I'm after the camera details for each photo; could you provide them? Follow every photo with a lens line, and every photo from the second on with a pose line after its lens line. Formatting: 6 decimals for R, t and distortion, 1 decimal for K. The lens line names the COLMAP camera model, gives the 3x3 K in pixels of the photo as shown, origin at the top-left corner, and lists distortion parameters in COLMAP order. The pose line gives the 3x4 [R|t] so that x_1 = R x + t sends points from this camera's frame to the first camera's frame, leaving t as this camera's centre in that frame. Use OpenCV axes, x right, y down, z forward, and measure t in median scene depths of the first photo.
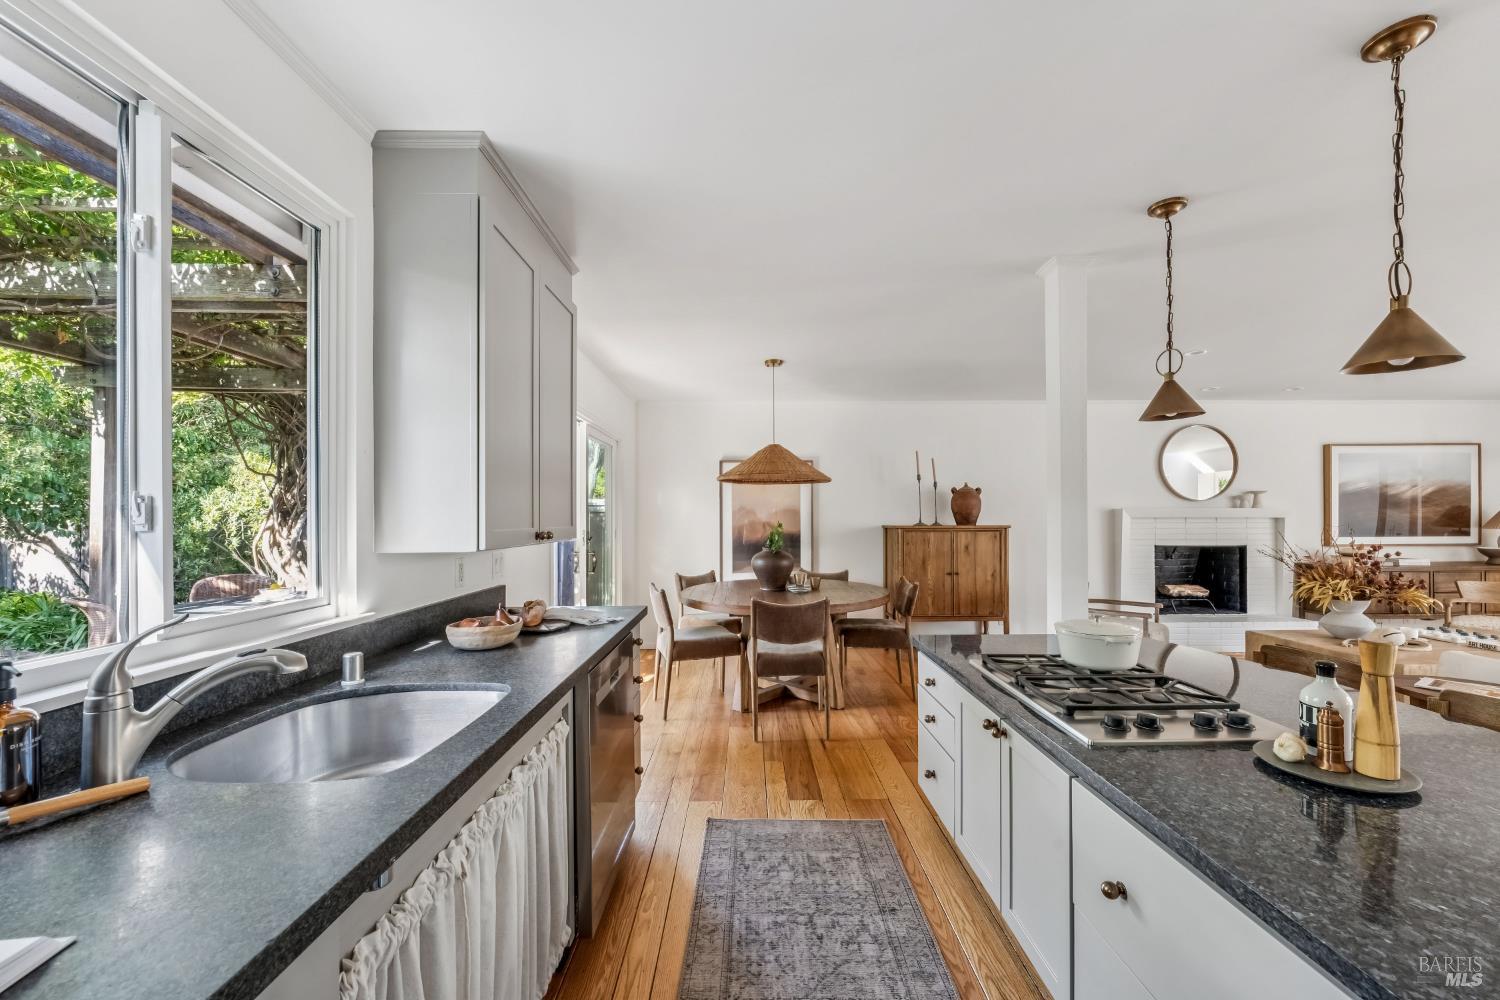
lens RADIAL K [[607.4, 0, 757.2], [0, 607.4, 510.0], [0, 0, 1]] dist [0.004249, 0.000200]
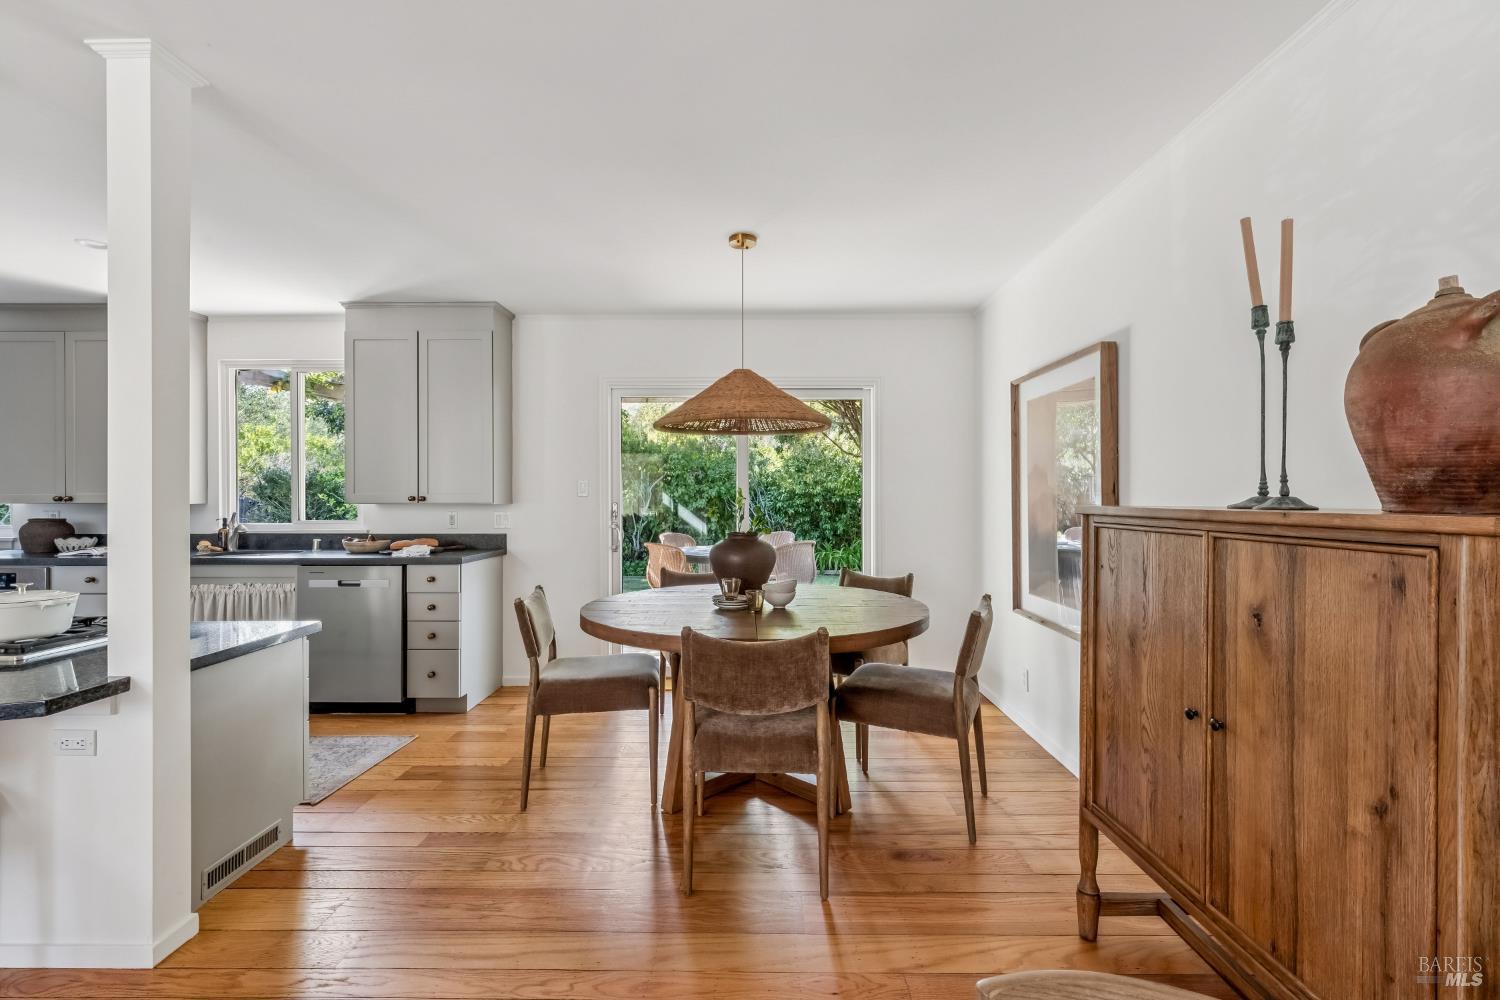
lens RADIAL K [[695.4, 0, 763.5], [0, 695.4, 493.0], [0, 0, 1]] dist [0.003469, 0.000021]
pose [[-0.061190, 0.004816, -0.998114, 0.594998], [0.013051, 0.999907, 0.004024, 0.014665], [0.998041, -0.012780, -0.061248, 0.844941]]
